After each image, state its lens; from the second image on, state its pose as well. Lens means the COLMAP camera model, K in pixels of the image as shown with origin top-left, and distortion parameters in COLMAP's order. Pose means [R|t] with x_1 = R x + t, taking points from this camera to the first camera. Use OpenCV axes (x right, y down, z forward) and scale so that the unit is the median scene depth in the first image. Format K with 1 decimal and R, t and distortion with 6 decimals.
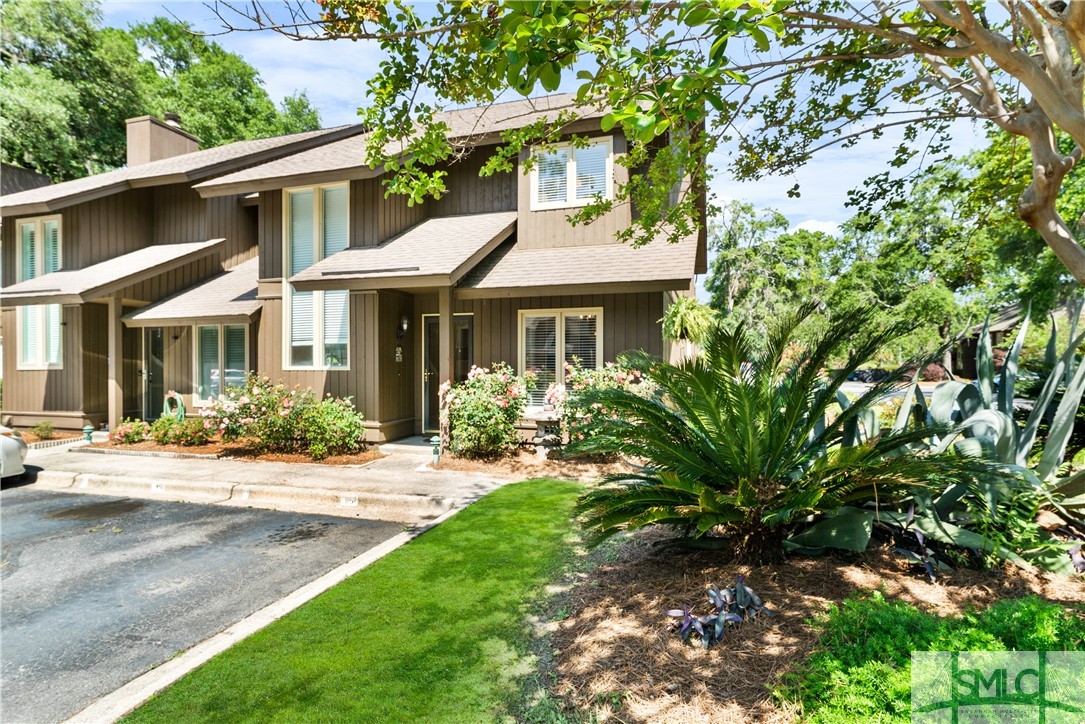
lens RADIAL K [[543.4, 0, 539.6], [0, 543.4, 374.3], [0, 0, 1]] dist [-0.000972, 0.000036]
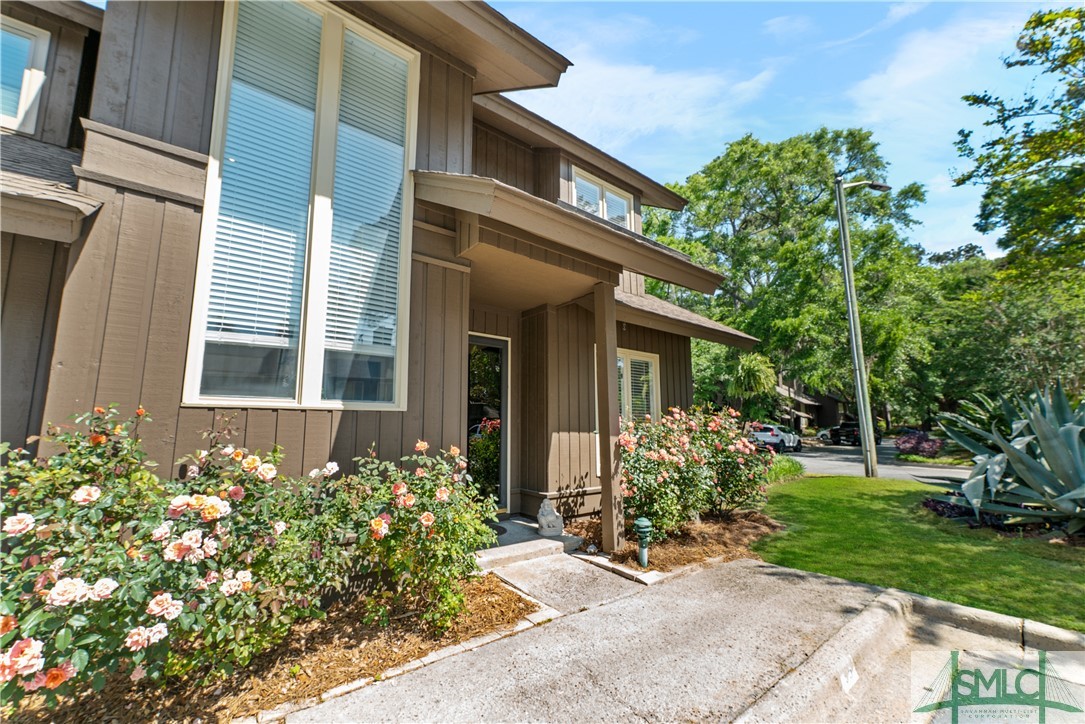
lens RADIAL K [[427.4, 0, 545.7], [0, 427.4, 373.1], [0, 0, 1]] dist [0.001355, 0.000048]
pose [[0.574383, 0.105035, 0.811820, -0.584184], [0.007939, 0.990972, -0.133831, 0.010468], [-0.818548, 0.083315, 0.568364, 0.682320]]
